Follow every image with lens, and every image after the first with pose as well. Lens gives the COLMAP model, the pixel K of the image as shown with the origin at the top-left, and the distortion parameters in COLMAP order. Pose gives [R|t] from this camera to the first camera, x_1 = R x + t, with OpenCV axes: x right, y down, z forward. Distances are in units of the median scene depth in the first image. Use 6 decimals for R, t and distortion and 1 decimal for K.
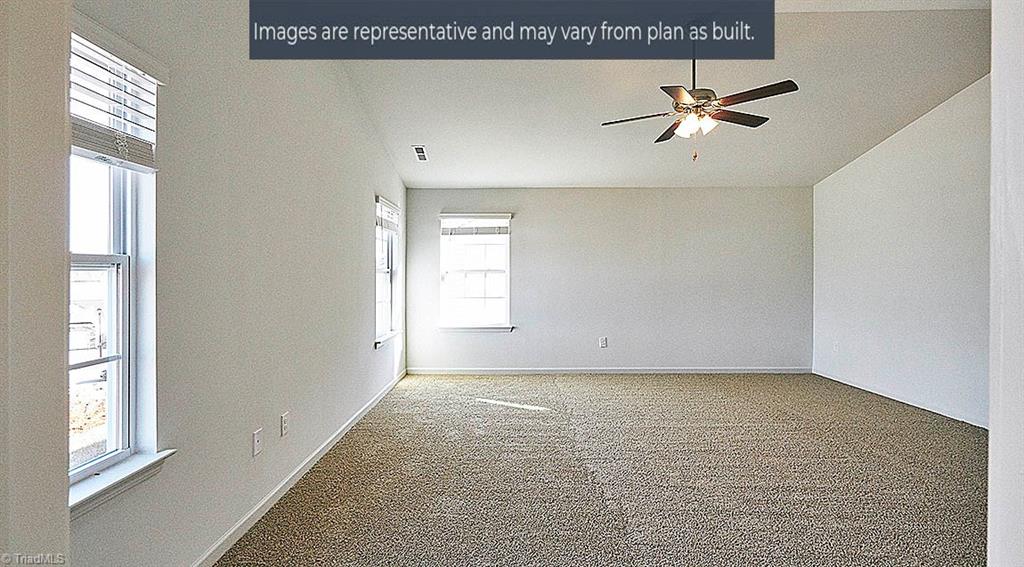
lens RADIAL K [[457.2, 0, 511.1], [0, 457.2, 269.1], [0, 0, 1]] dist [-0.003020, -0.000250]
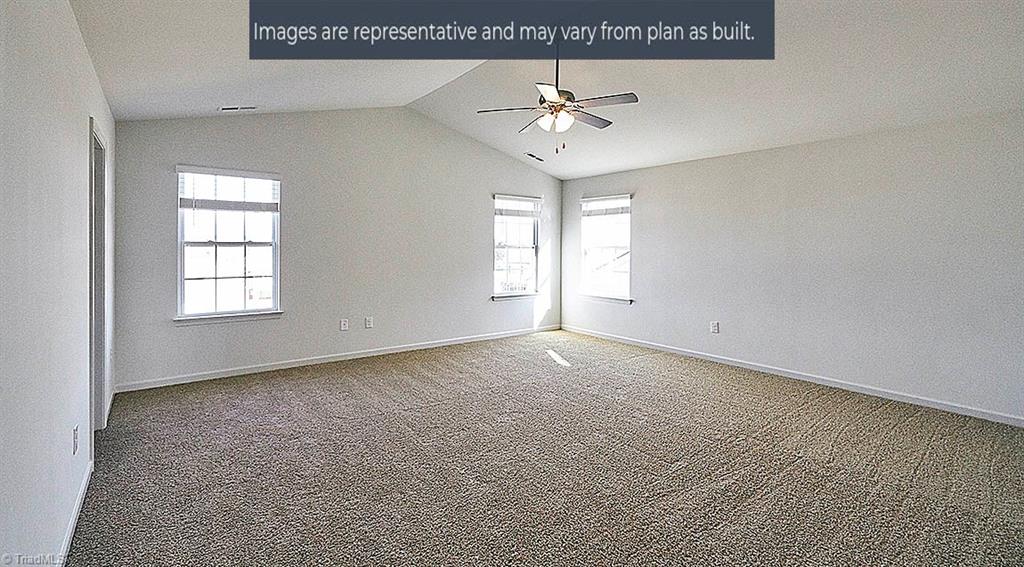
lens RADIAL K [[453.8, 0, 507.7], [0, 453.8, 243.3], [0, 0, 1]] dist [-0.000232, 0.000033]
pose [[0.602596, 0.006123, -0.798023, 0.674529], [-0.000976, 0.999975, 0.006936, -0.013273], [0.798046, -0.003401, 0.602587, 0.131352]]
